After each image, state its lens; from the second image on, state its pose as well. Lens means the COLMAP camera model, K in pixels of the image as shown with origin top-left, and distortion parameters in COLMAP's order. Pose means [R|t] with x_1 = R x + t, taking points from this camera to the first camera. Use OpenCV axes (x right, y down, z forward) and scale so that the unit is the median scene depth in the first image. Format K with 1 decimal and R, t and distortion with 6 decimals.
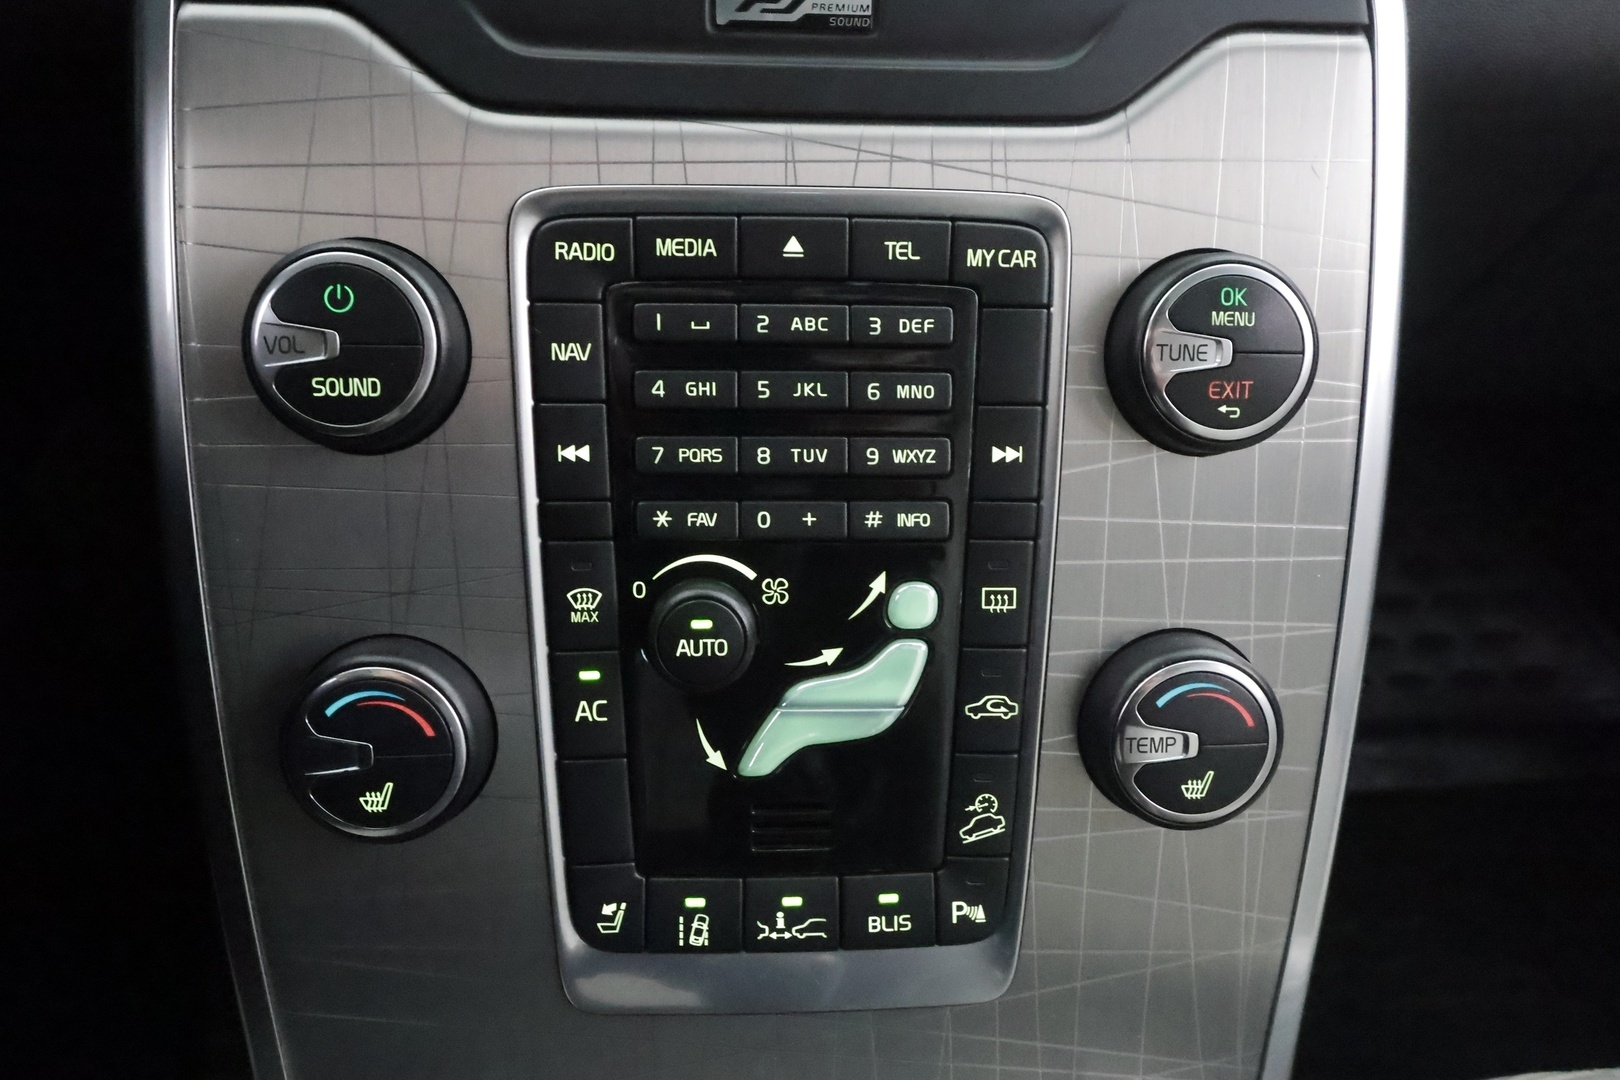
lens RADIAL K [[1276.8, 0, 810.0], [0, 1276.8, 540.0], [0, 0, 1]] dist [0.000214, 0.001035]
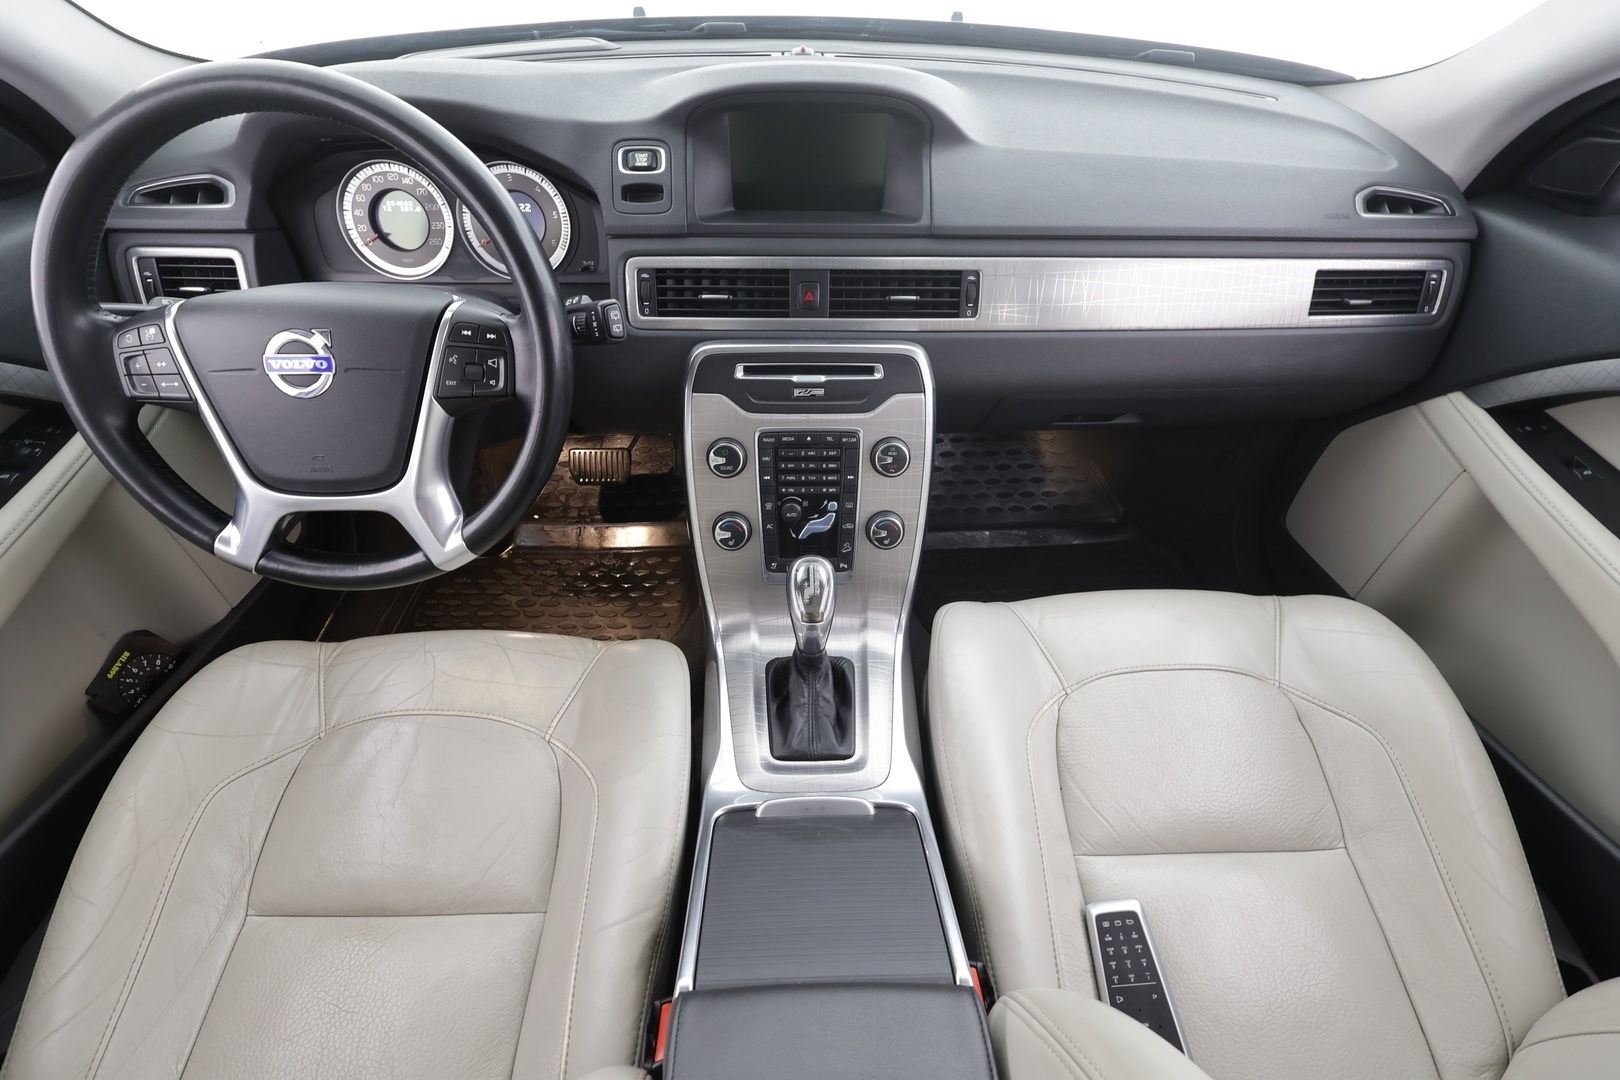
lens RADIAL K [[749.4, 0, 804.0], [0, 749.4, 543.5], [0, 0, 1]] dist [-0.002668, 0.000314]
pose [[0.999241, 0.006216, -0.038449, 0.084961], [0.000787, 0.983757, 0.179503, -0.346507], [0.038940, -0.179397, 0.983006, -2.011652]]
